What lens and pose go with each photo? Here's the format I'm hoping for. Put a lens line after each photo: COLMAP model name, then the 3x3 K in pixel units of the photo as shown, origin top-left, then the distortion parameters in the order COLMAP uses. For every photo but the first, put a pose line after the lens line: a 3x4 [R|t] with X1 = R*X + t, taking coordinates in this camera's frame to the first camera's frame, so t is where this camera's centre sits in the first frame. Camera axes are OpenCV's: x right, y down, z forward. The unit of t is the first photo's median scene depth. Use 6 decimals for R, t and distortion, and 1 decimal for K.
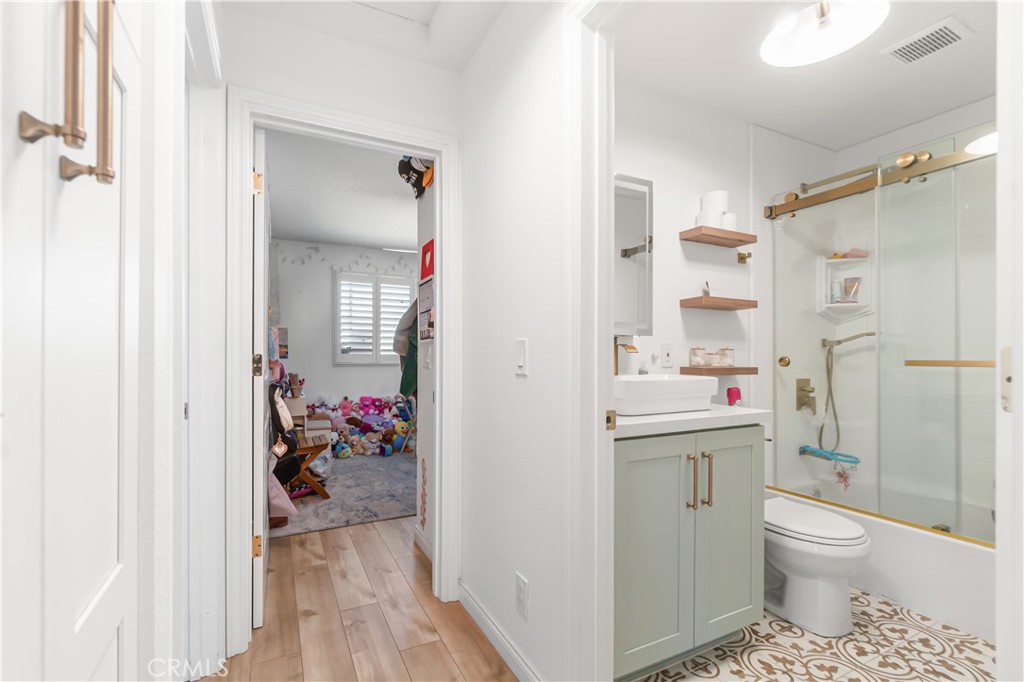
lens RADIAL K [[450.7, 0, 497.6], [0, 450.7, 355.6], [0, 0, 1]] dist [0.001046, -0.001551]
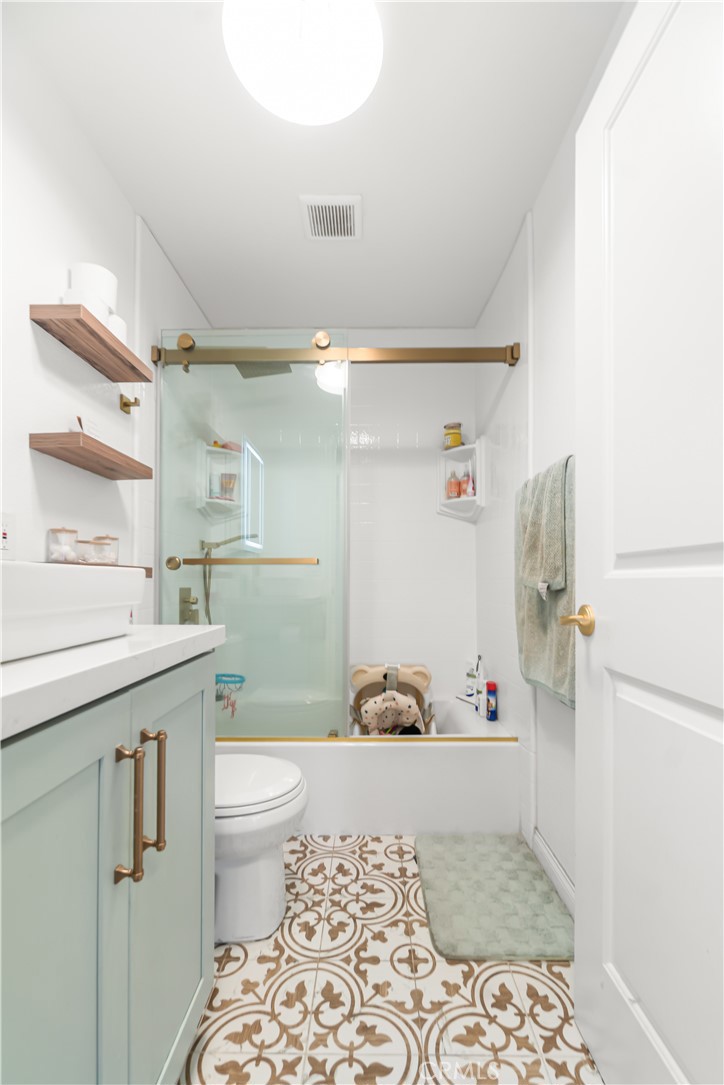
lens RADIAL K [[477.5, 0, 369.1], [0, 477.5, 576.8], [0, 0, 1]] dist [0.001046, -0.001551]
pose [[0.456318, 0.007774, 0.889783, 0.040673], [-0.004632, 0.999969, -0.006362, 0.019294], [-0.889804, -0.001219, 0.456340, 0.174290]]
